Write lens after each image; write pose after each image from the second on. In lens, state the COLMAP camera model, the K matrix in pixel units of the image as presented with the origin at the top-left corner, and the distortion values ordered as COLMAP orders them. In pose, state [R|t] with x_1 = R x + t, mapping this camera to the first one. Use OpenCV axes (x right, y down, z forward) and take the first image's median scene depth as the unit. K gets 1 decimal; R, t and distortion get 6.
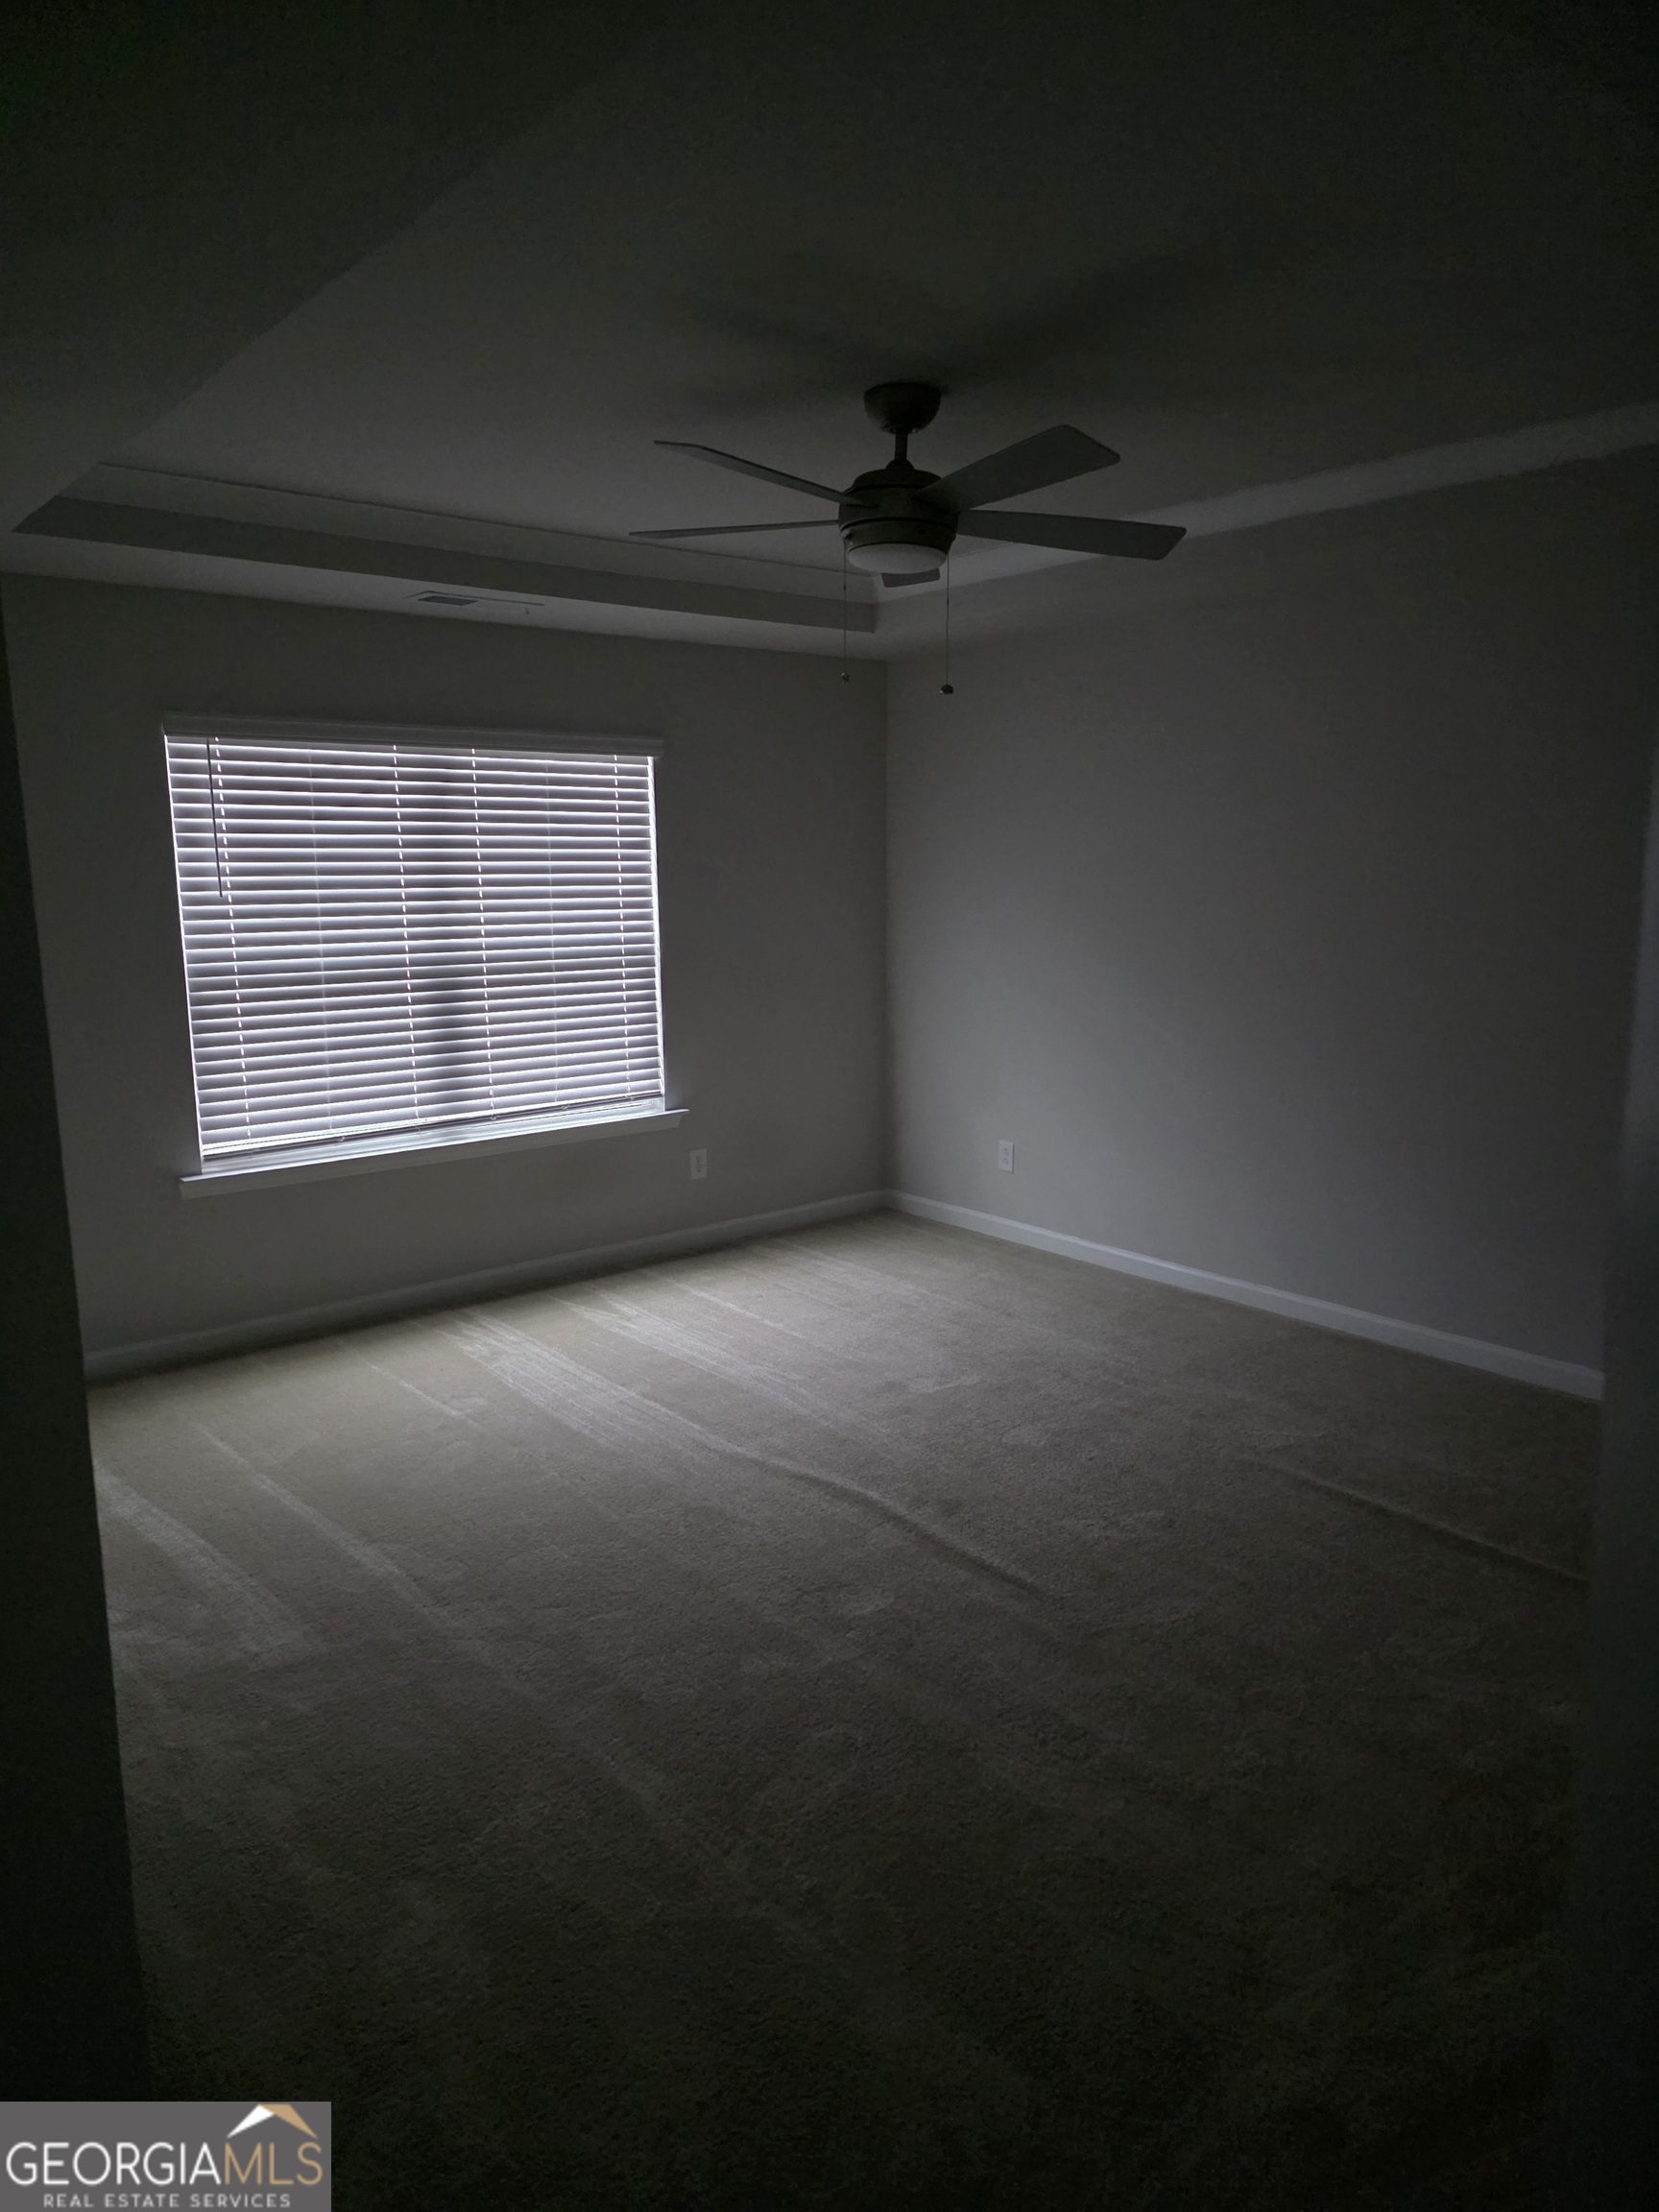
lens RADIAL K [[1488.1, 0, 824.8], [0, 1488.1, 1104.9], [0, 0, 1]] dist [0.010038, 0.001197]
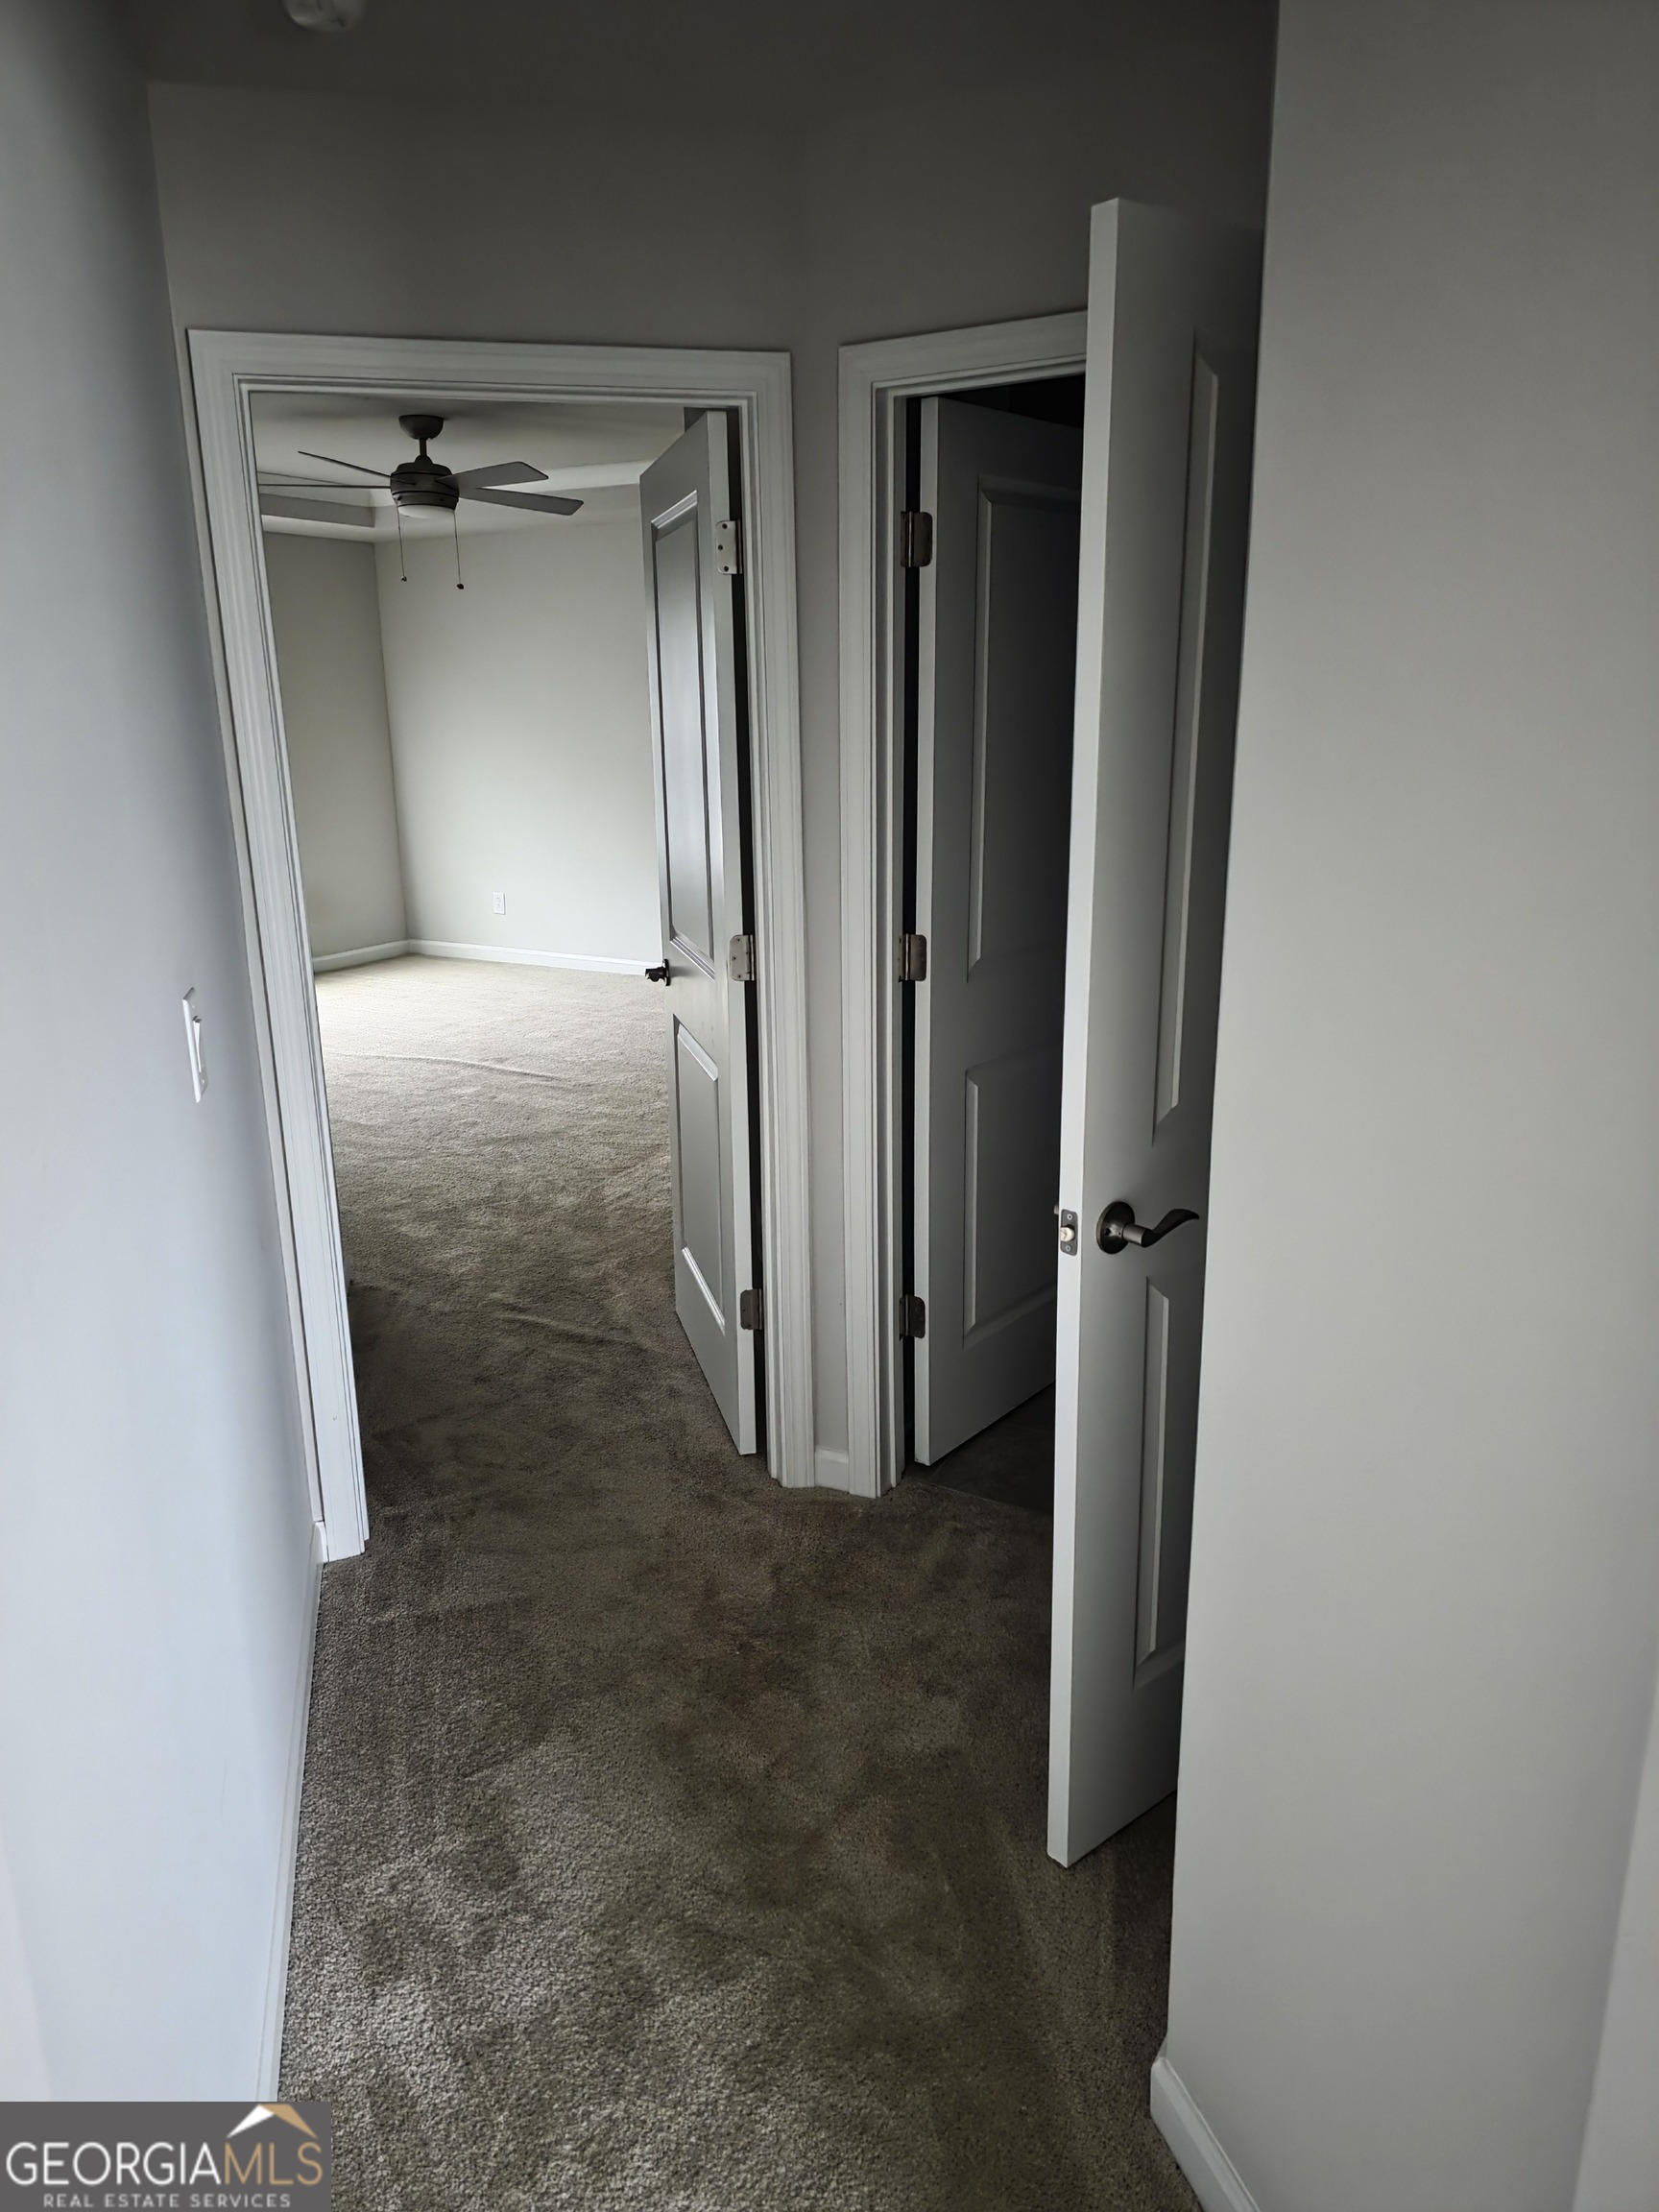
lens RADIAL K [[1488.1, 0, 829.1], [0, 1488.1, 1111.7], [0, 0, 1]] dist [0.010038, 0.001197]
pose [[0.930034, -0.108067, 0.351224, -0.211968], [0.072179, 0.990884, 0.113754, 0.184864], [-0.360315, -0.080444, 0.929355, -0.919264]]
